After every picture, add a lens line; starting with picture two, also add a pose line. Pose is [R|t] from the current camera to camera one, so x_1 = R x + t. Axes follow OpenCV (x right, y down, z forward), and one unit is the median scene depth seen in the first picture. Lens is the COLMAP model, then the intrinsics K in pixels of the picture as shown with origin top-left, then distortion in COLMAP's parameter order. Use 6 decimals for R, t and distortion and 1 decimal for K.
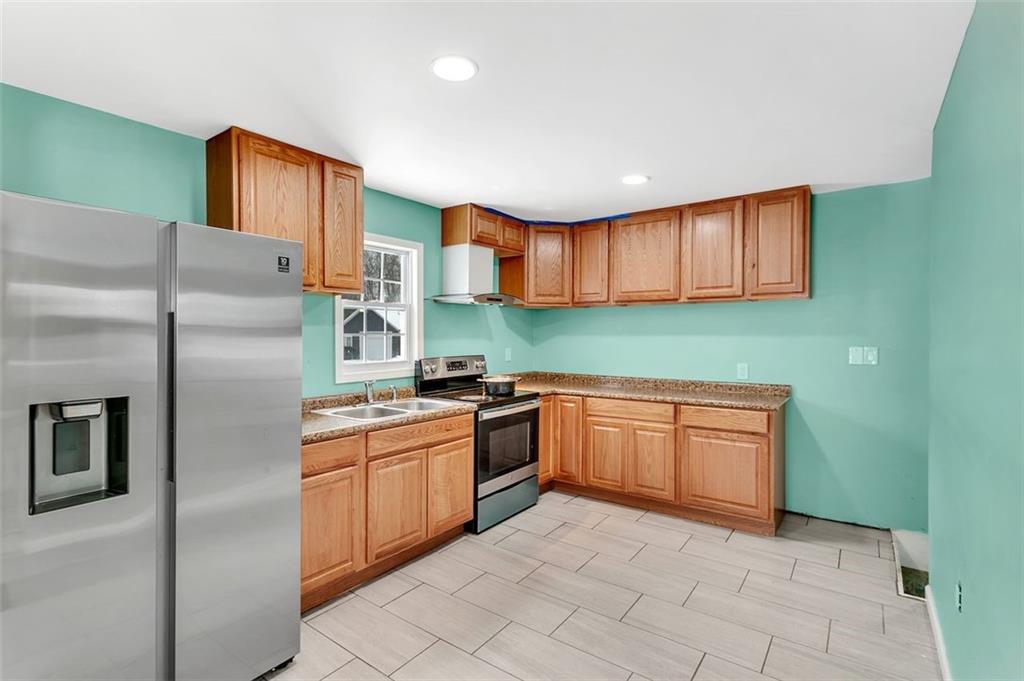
lens RADIAL K [[480.1, 0, 510.3], [0, 480.1, 337.0], [0, 0, 1]] dist [-0.021558, -0.000173]
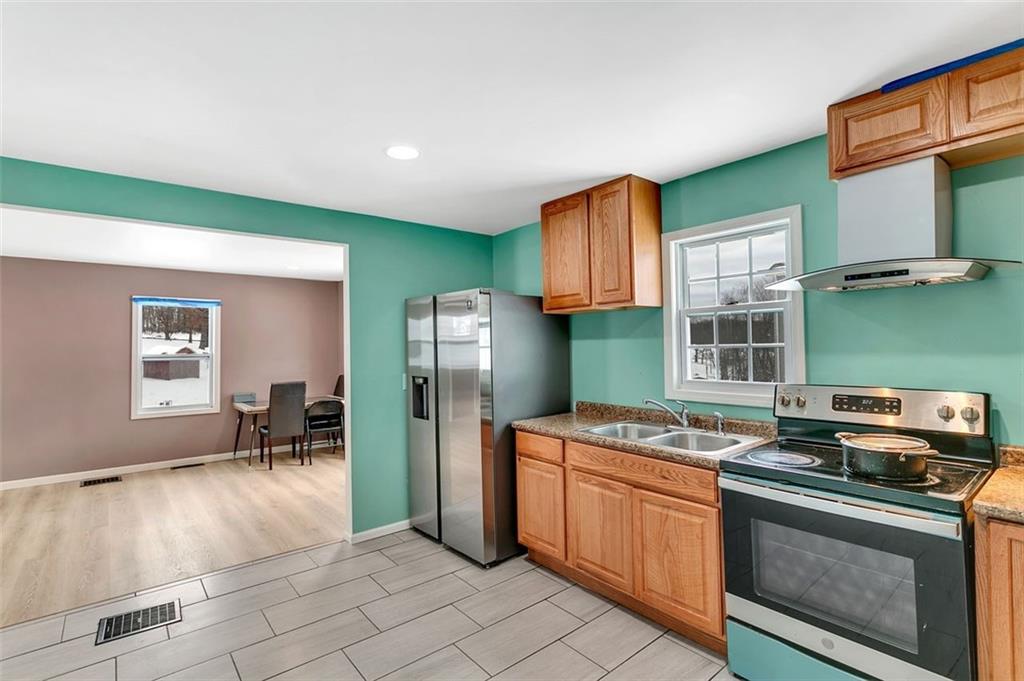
lens RADIAL K [[480.1, 0, 512.3], [0, 480.1, 336.7], [0, 0, 1]] dist [-0.021558, -0.000173]
pose [[-0.247867, -0.012486, -0.968714, 0.638887], [0.007122, 0.999866, -0.014710, -0.013996], [0.968768, -0.010545, -0.247745, 0.948357]]
